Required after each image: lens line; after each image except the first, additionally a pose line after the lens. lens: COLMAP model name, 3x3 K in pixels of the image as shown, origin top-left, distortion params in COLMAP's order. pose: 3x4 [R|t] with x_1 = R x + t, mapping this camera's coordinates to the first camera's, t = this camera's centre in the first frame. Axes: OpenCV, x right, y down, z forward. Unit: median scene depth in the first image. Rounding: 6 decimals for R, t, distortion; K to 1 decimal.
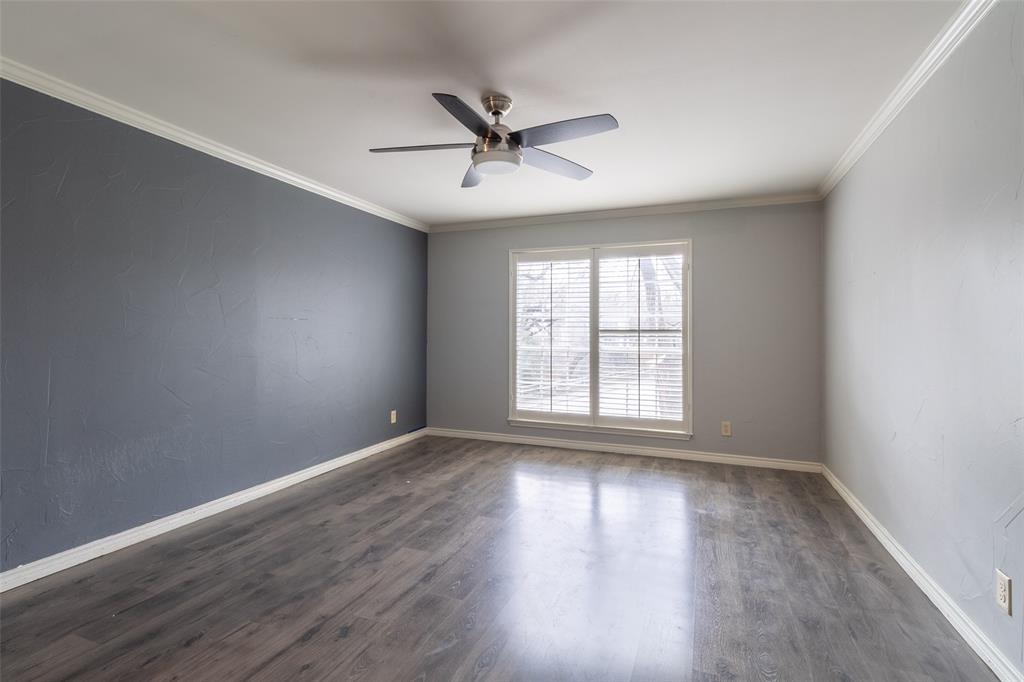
lens RADIAL K [[475.2, 0, 509.8], [0, 475.2, 327.2], [0, 0, 1]] dist [0.003778, 0.000145]
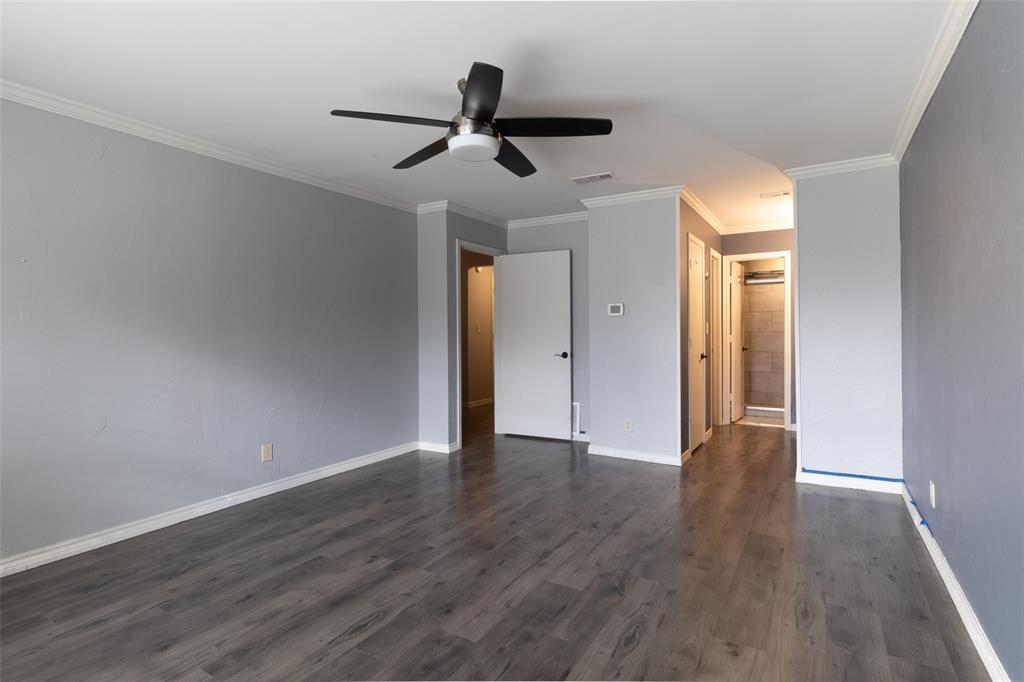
lens RADIAL K [[504.2, 0, 510.5], [0, 504.2, 331.4], [0, 0, 1]] dist [0.000348, 0.000208]
pose [[-0.987488, 0.002482, 0.157675, -0.251401], [0.001364, 0.999973, -0.007199, 0.022527], [-0.157688, -0.006894, -0.987465, 1.954393]]
